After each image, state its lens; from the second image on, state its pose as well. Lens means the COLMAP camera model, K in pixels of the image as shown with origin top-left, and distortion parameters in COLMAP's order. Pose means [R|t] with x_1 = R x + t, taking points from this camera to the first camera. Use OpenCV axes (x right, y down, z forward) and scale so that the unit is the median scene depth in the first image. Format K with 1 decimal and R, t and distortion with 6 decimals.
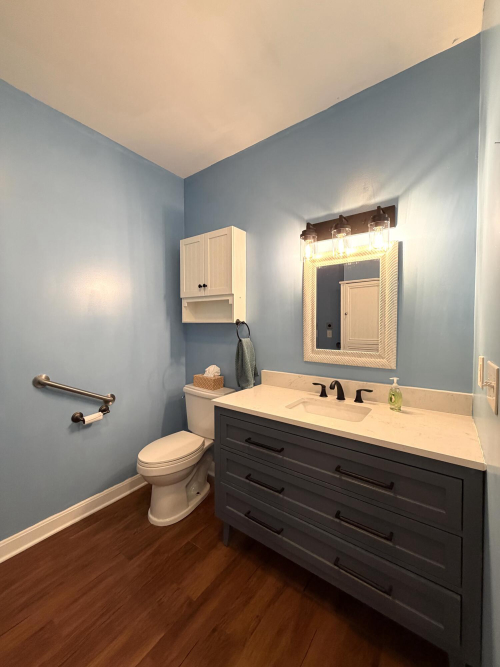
lens RADIAL K [[268.6, 0, 250.0], [0, 268.6, 333.5], [0, 0, 1]] dist [0.002484, 0.000237]
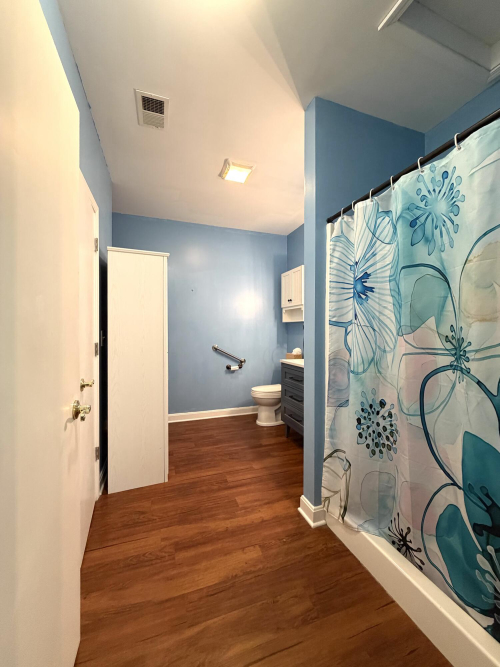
lens RADIAL K [[268.6, 0, 250.0], [0, 268.6, 333.5], [0, 0, 1]] dist [0.002484, 0.000237]
pose [[0.828803, 0.005891, -0.559510, 0.617891], [-0.022212, 0.999503, -0.022379, 0.084941], [0.559100, 0.030976, 0.828521, -0.604609]]
